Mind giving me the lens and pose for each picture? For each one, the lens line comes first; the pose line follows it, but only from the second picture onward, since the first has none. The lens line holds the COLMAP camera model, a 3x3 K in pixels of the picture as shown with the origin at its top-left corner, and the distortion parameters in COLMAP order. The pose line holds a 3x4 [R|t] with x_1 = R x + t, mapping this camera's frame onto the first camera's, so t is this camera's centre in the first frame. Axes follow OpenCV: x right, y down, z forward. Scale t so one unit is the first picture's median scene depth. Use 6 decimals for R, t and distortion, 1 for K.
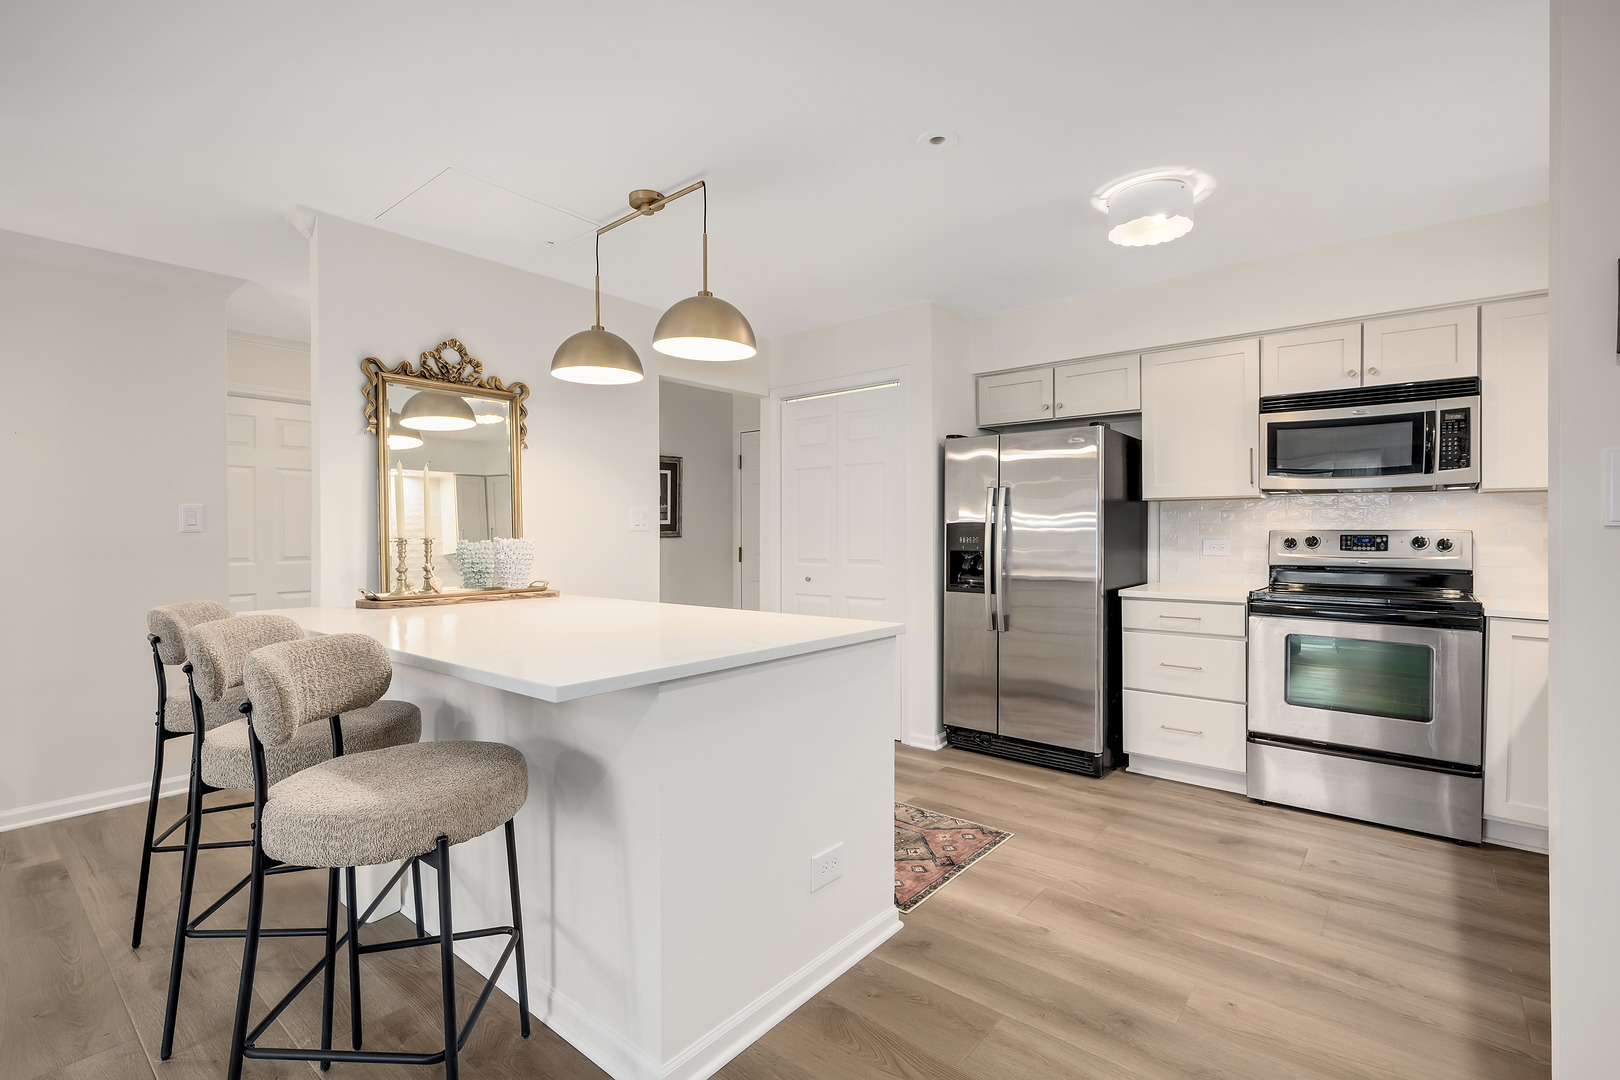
lens RADIAL K [[800.1, 0, 816.0], [0, 800.1, 539.3], [0, 0, 1]] dist [-0.039378, 0.000233]
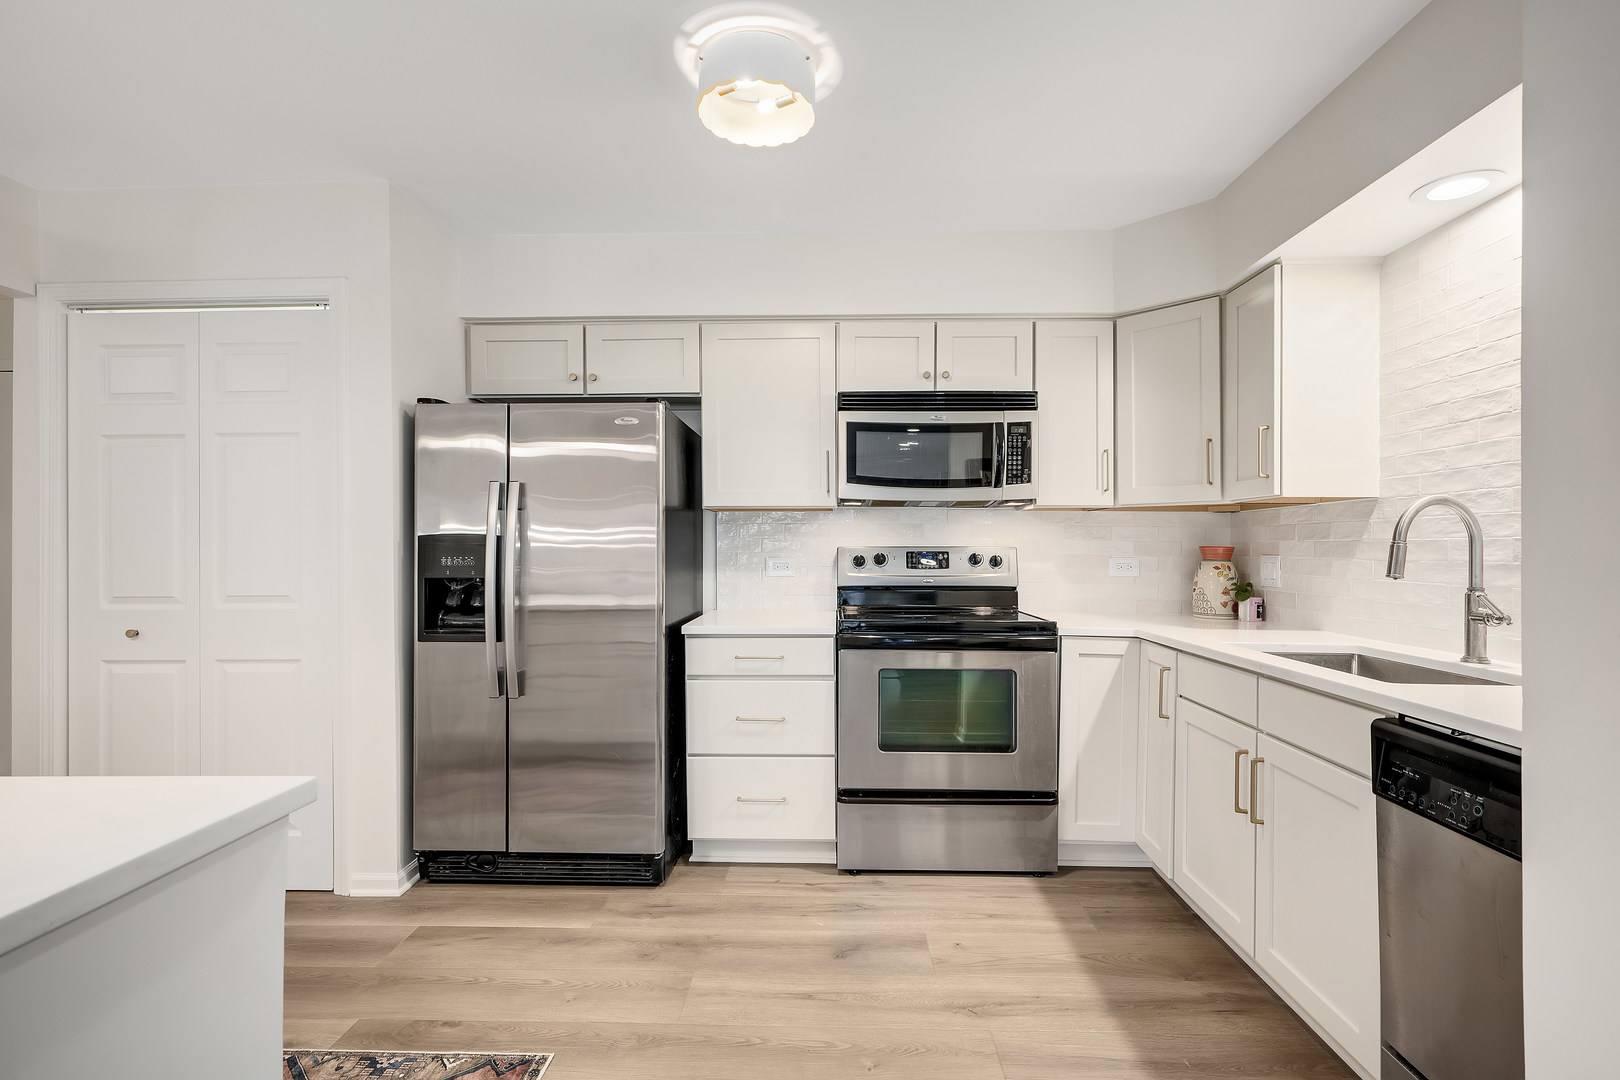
lens RADIAL K [[748.0, 0, 833.6], [0, 748.0, 548.4], [0, 0, 1]] dist [0.022651, -0.000995]
pose [[0.775483, -0.000099, 0.631369, 0.044199], [0.006349, 0.999951, -0.007642, -0.003366], [-0.631337, 0.009935, 0.775445, 0.360089]]
